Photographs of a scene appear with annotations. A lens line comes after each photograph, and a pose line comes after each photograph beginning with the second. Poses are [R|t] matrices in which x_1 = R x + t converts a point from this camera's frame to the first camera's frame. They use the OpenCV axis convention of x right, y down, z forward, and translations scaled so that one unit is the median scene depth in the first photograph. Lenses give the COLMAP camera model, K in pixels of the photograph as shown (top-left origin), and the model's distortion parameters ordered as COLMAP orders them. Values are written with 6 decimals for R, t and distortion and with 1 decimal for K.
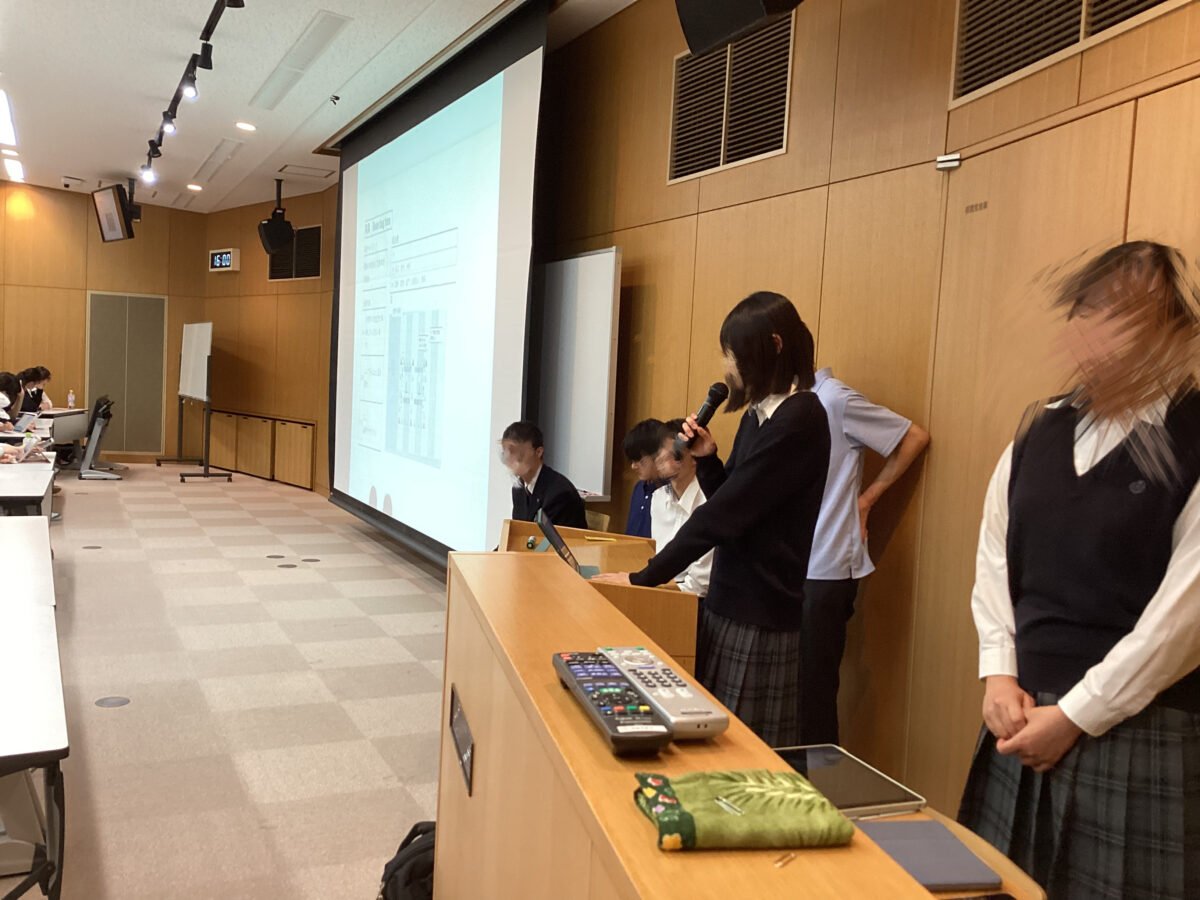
lens RADIAL K [[1082.2, 0, 600.0], [0, 1082.2, 450.0], [0, 0, 1]] dist [0.134796, -0.286791]
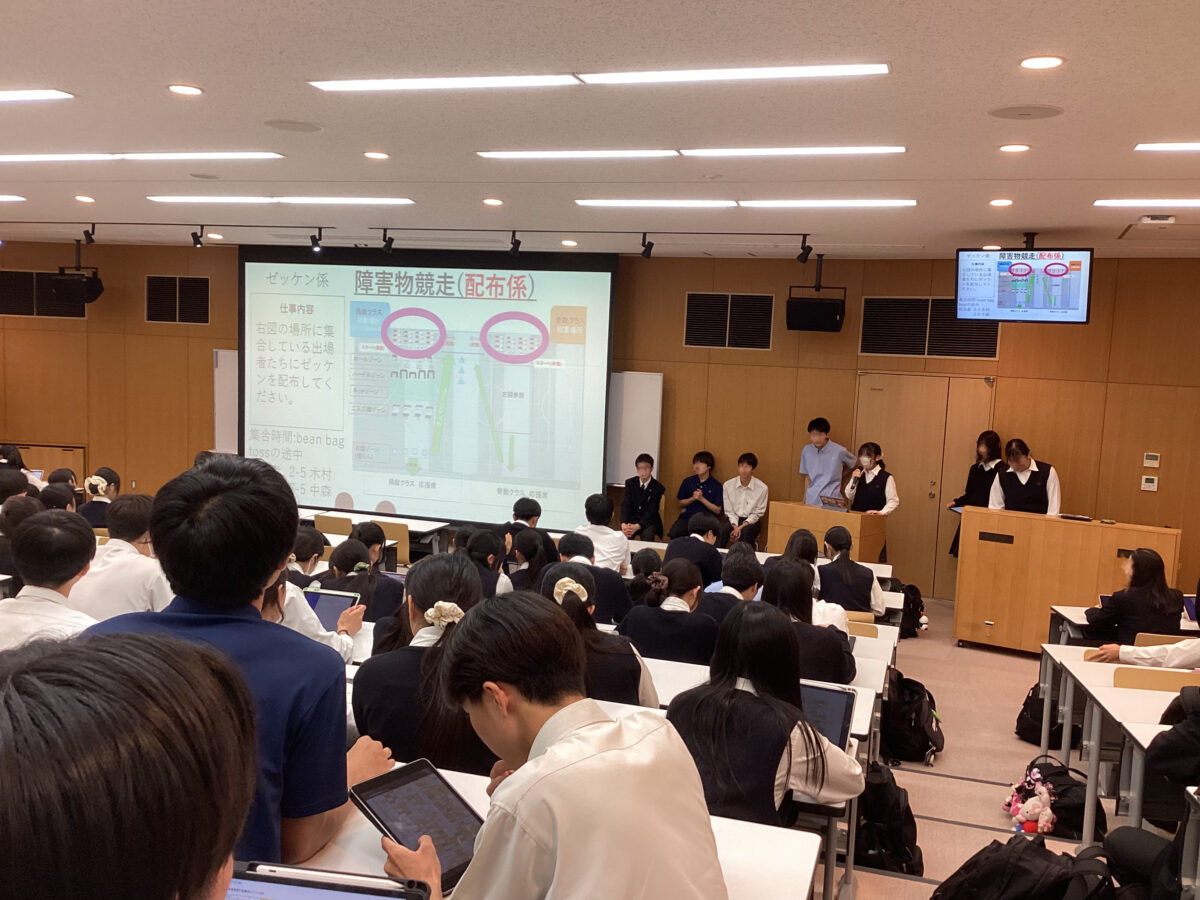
lens RADIAL K [[1082.2, 0, 600.0], [0, 1082.2, 450.0], [0, 0, 1]] dist [0.134796, -0.286791]
pose [[0.688328, -0.102236, 0.718159, -0.905288], [0.043104, 0.994034, 0.100195, -0.142263], [-0.724118, -0.038012, 0.688628, -0.226752]]
